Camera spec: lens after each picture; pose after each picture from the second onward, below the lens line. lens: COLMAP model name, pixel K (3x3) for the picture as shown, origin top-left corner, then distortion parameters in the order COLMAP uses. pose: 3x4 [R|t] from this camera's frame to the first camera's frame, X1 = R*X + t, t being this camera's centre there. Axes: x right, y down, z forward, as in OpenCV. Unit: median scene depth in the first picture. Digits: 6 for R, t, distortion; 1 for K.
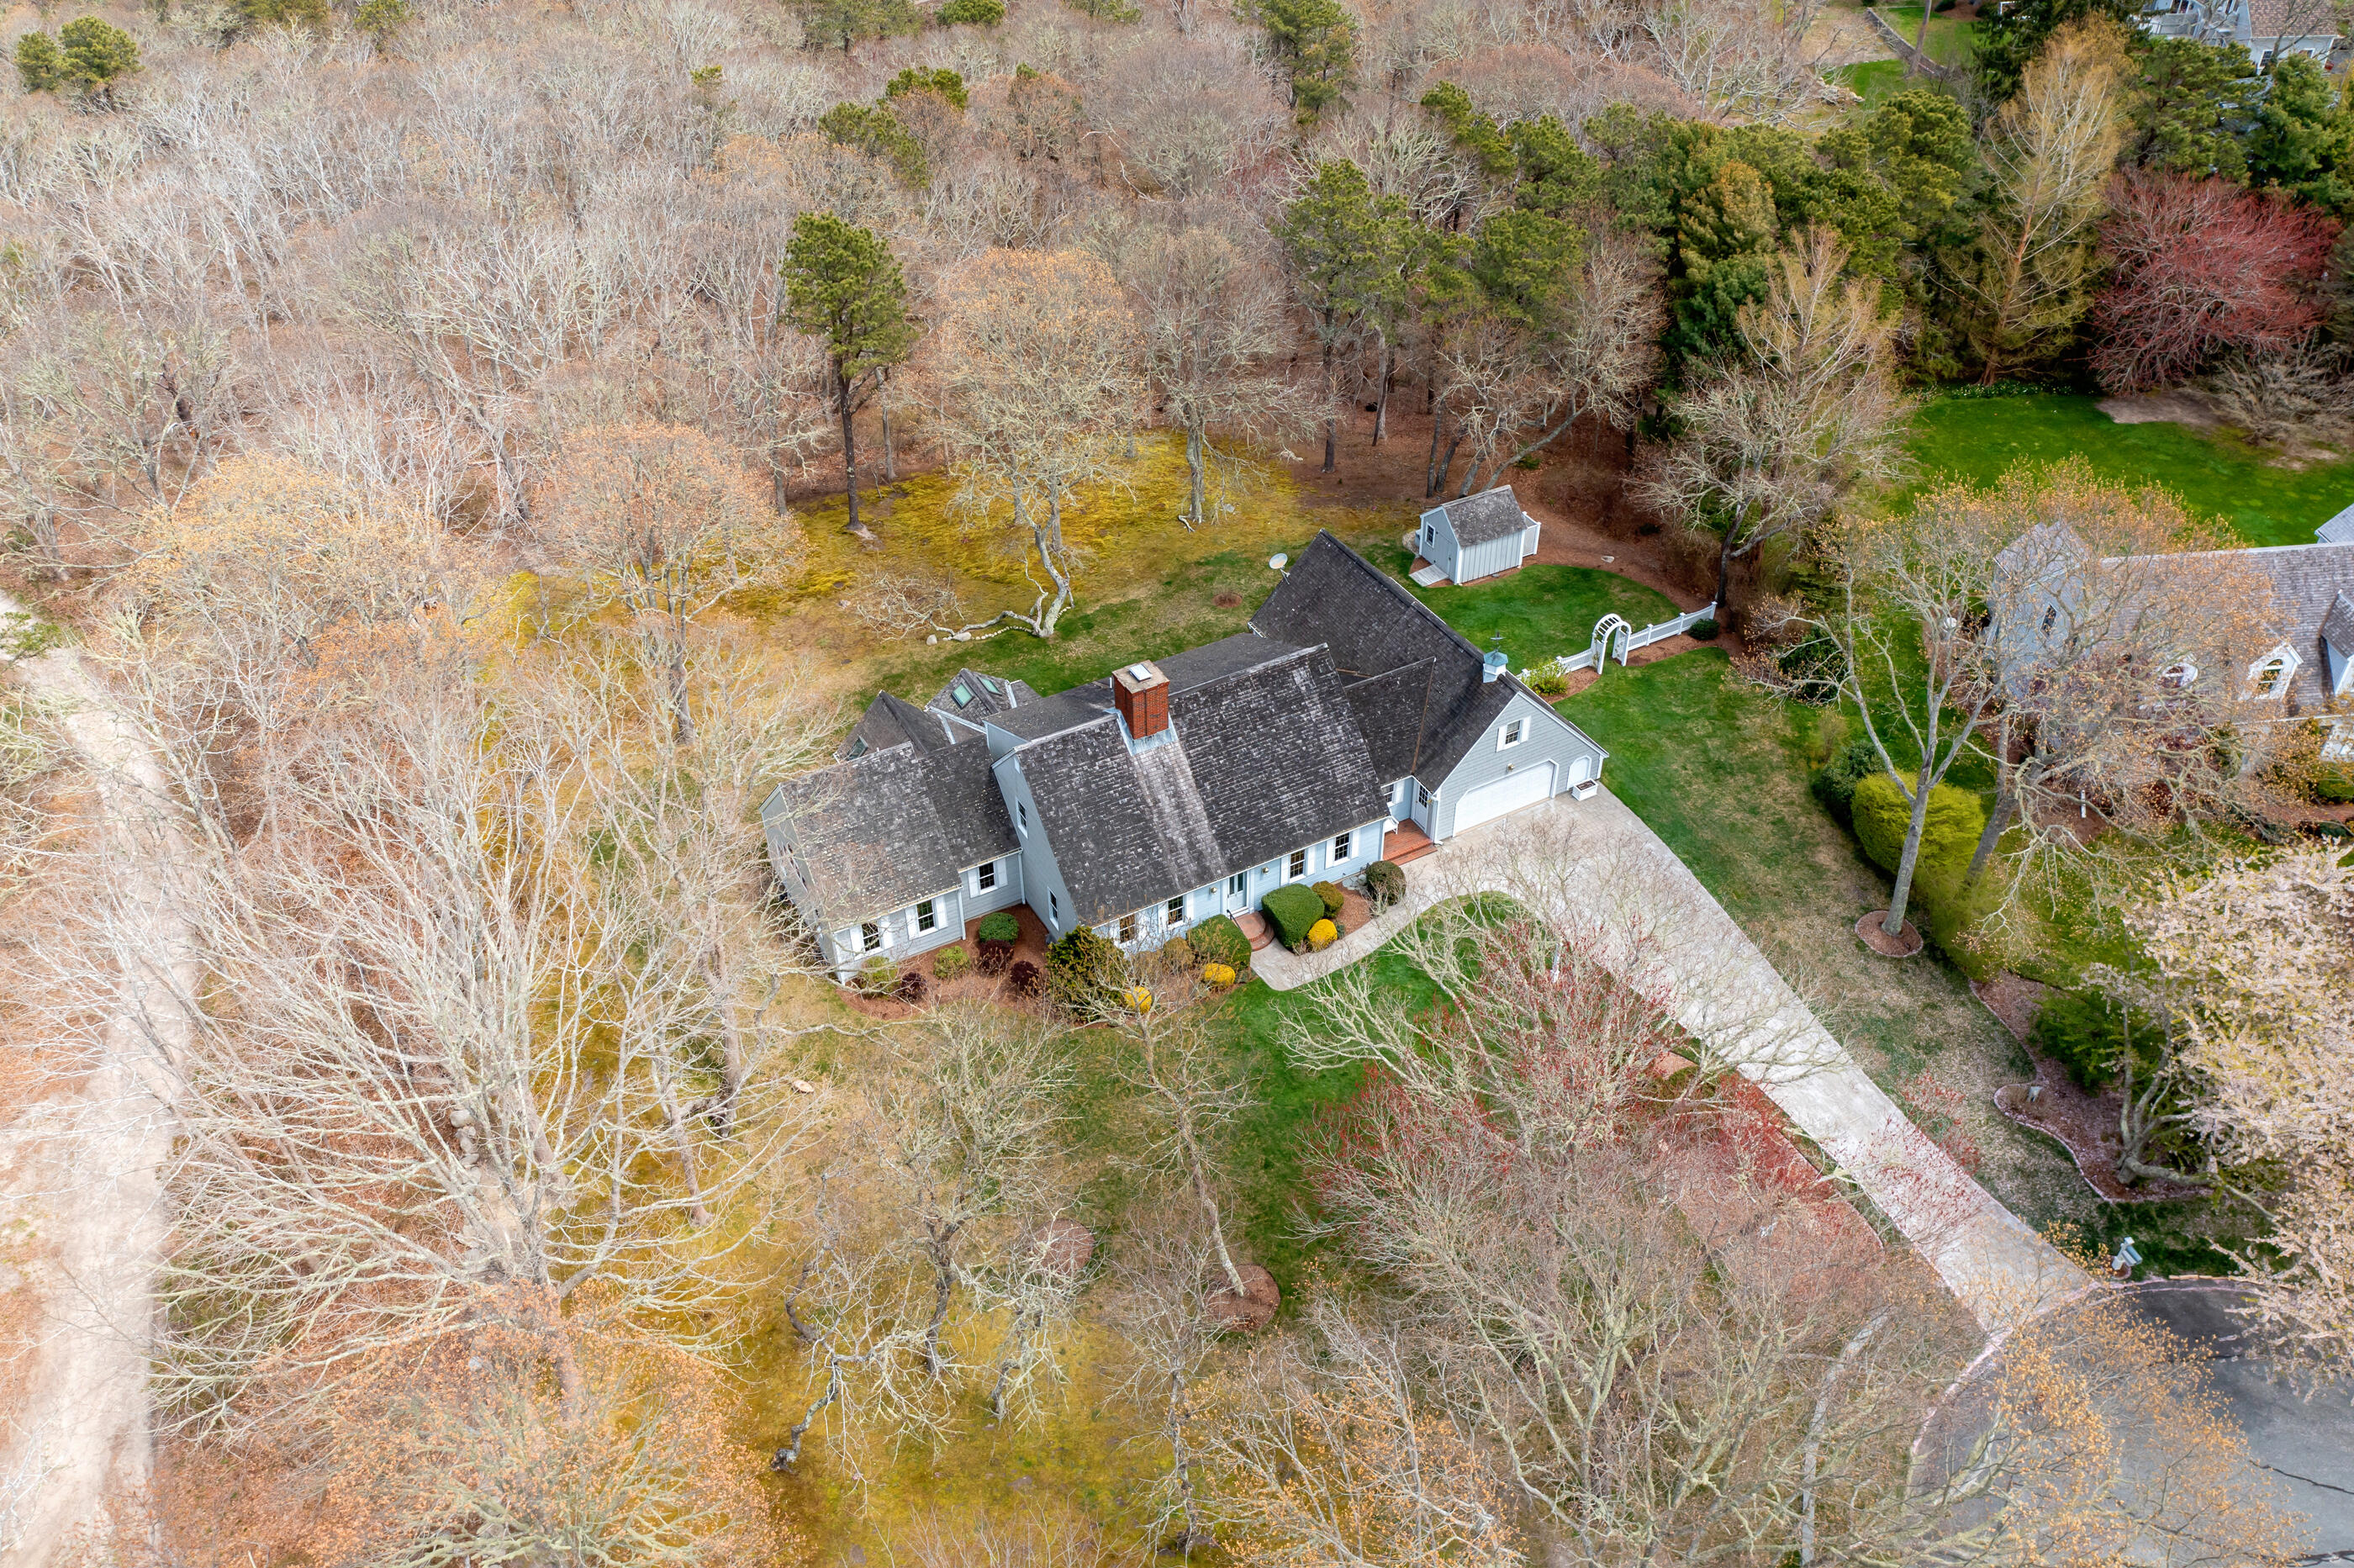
lens RADIAL K [[1863.4, 0, 1177.0], [0, 1863.4, 784.0], [0, 0, 1]] dist [-0.030407, 0.013260]
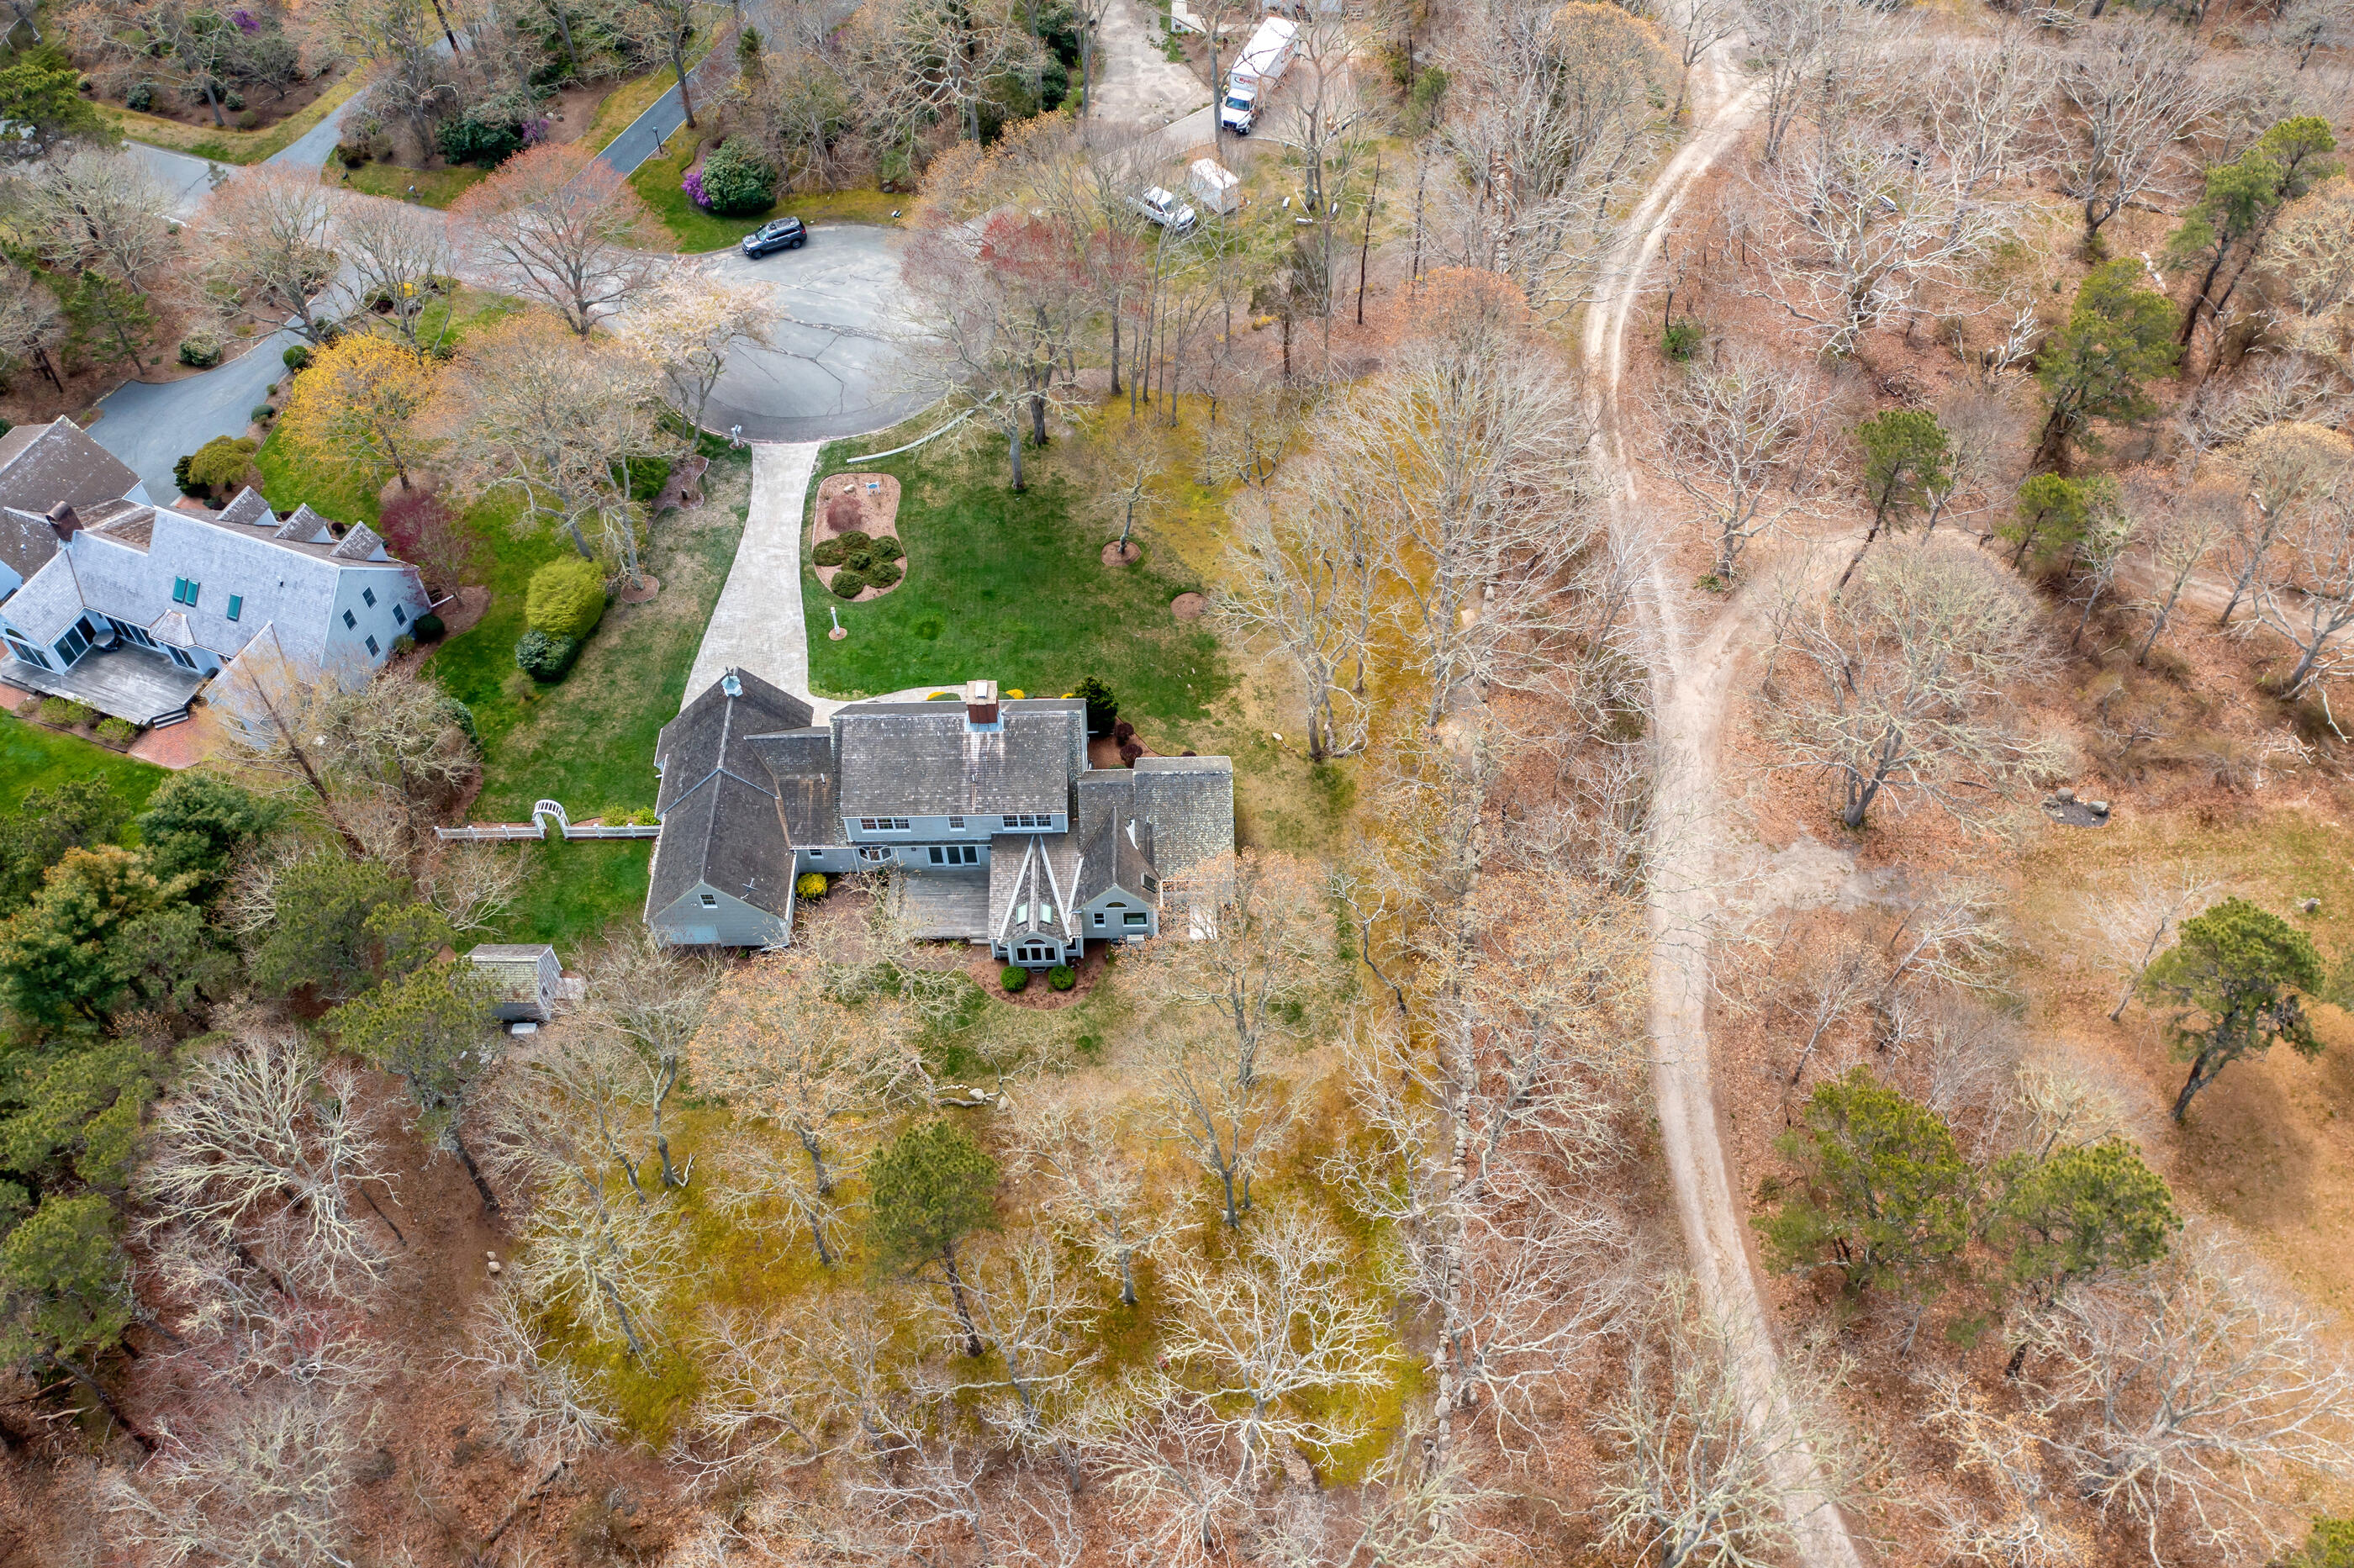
lens RADIAL K [[1988.2, 0, 1172.8], [0, 1988.2, 698.6], [0, 0, 1]] dist [-0.032374, 0.011059]
pose [[-0.880795, -0.341510, 0.327979, -0.613189], [0.327427, 0.061069, 0.942901, -1.362396], [-0.342040, 0.937892, 0.058031, 0.809788]]
